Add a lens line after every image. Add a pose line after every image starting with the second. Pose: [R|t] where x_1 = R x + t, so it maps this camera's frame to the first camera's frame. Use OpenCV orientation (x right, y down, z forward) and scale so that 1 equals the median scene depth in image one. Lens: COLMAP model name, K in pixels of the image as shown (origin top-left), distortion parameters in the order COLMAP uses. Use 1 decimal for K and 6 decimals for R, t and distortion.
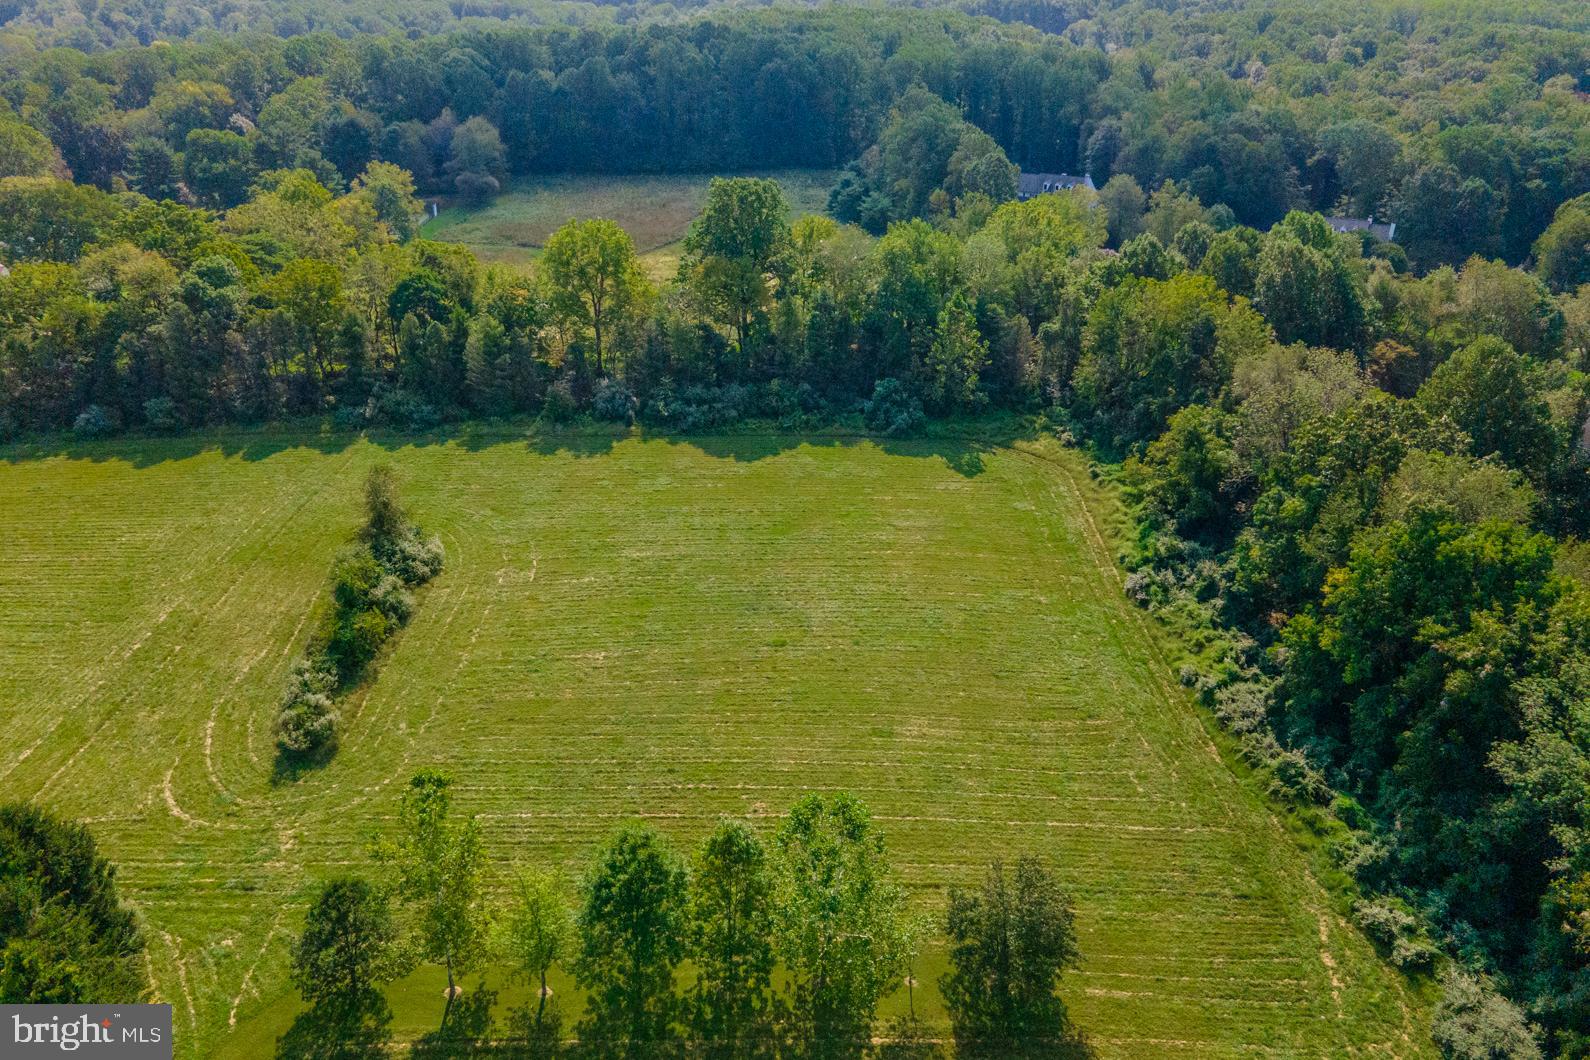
lens RADIAL K [[1162.8, 0, 791.9], [0, 1162.8, 529.1], [0, 0, 1]] dist [0.033024, -0.004889]
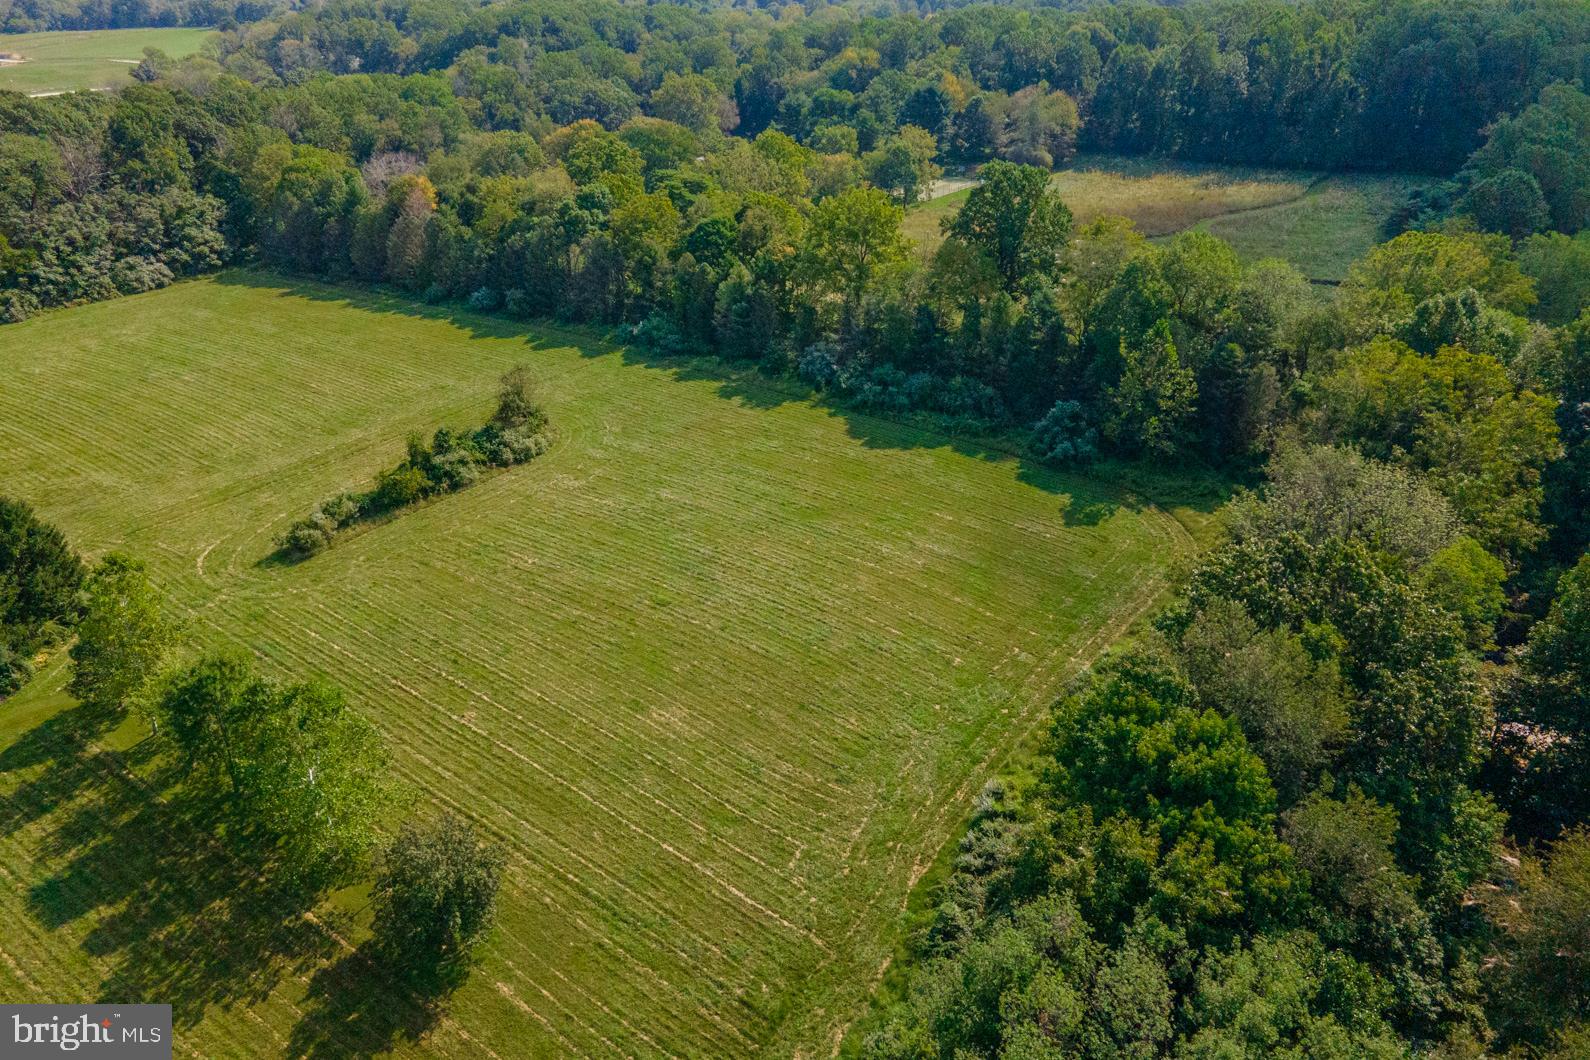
lens RADIAL K [[1162.8, 0, 791.9], [0, 1162.8, 529.1], [0, 0, 1]] dist [0.033024, -0.004889]
pose [[0.776053, 0.278834, -0.565680, 0.593357], [-0.269058, 0.957611, 0.102904, -0.092729], [0.570394, 0.072341, 0.818179, 0.204607]]
